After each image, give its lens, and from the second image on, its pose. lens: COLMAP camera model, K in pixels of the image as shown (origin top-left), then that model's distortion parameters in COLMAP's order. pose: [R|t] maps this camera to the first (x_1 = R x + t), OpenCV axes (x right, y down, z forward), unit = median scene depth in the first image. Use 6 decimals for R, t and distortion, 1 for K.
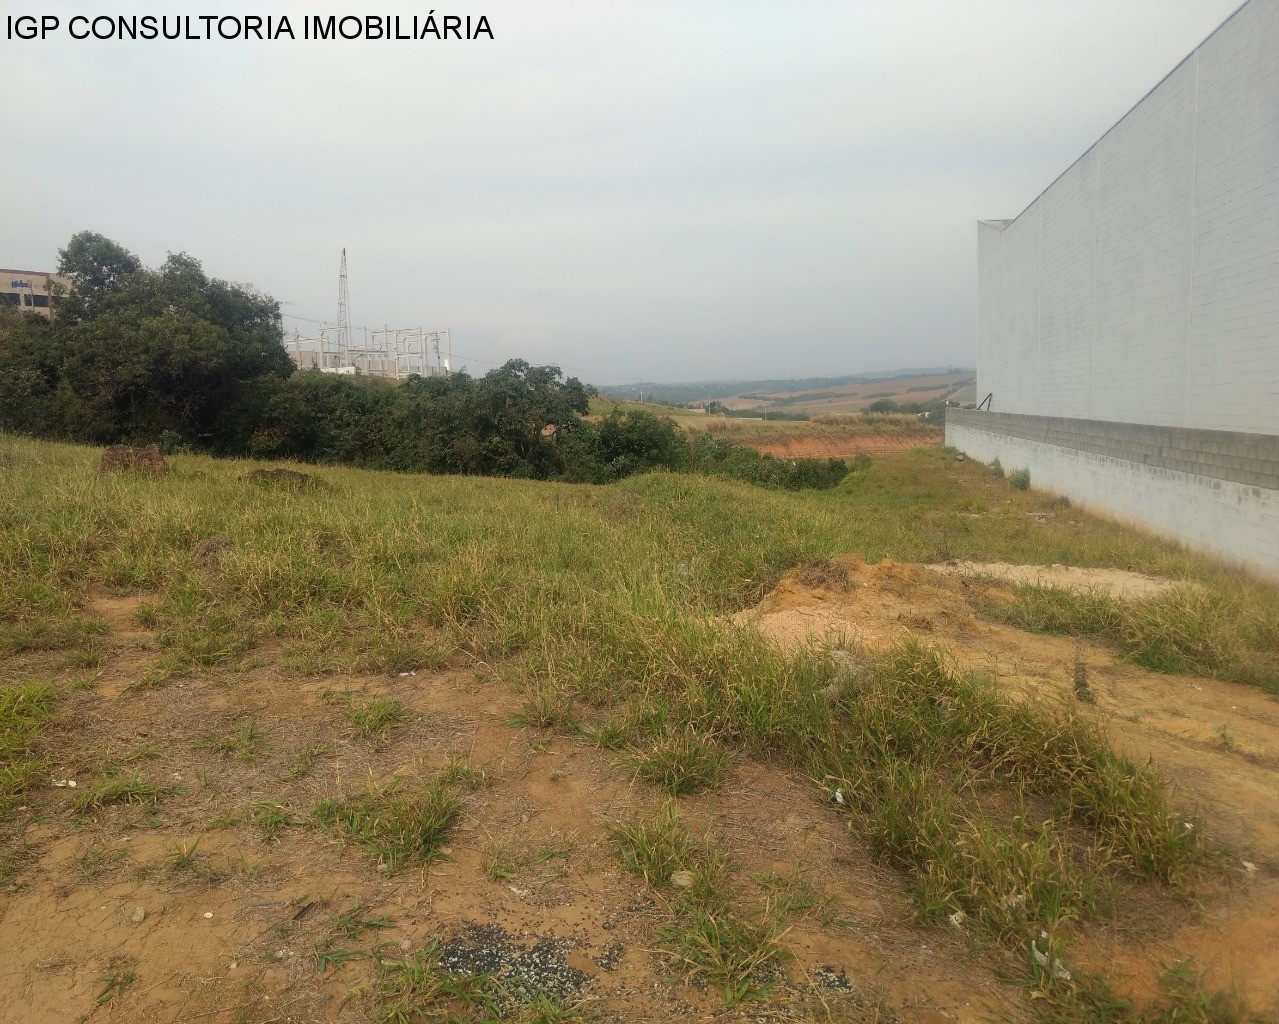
lens RADIAL K [[1013.6, 0, 640.4], [0, 1013.6, 502.9], [0, 0, 1]] dist [0.021381, 0.021204]
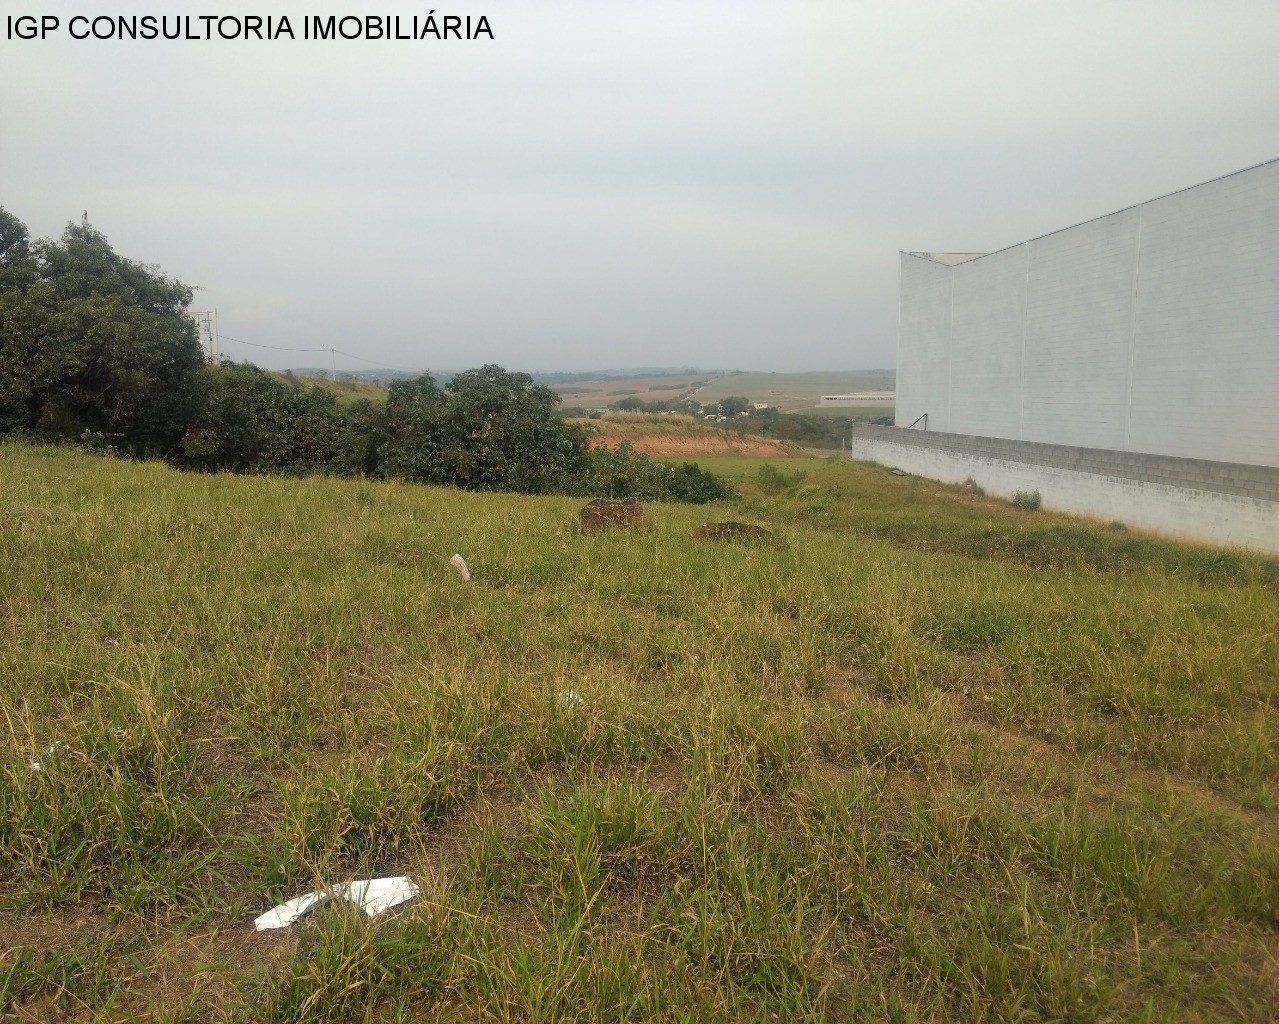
lens RADIAL K [[1013.6, 0, 627.2], [0, 1013.6, 476.8], [0, 0, 1]] dist [0.021381, 0.021204]
pose [[0.967572, 0.012572, 0.252282, -0.712211], [-0.008246, 0.999800, -0.018197, -0.058281], [-0.252461, 0.015526, 0.967483, 0.131432]]
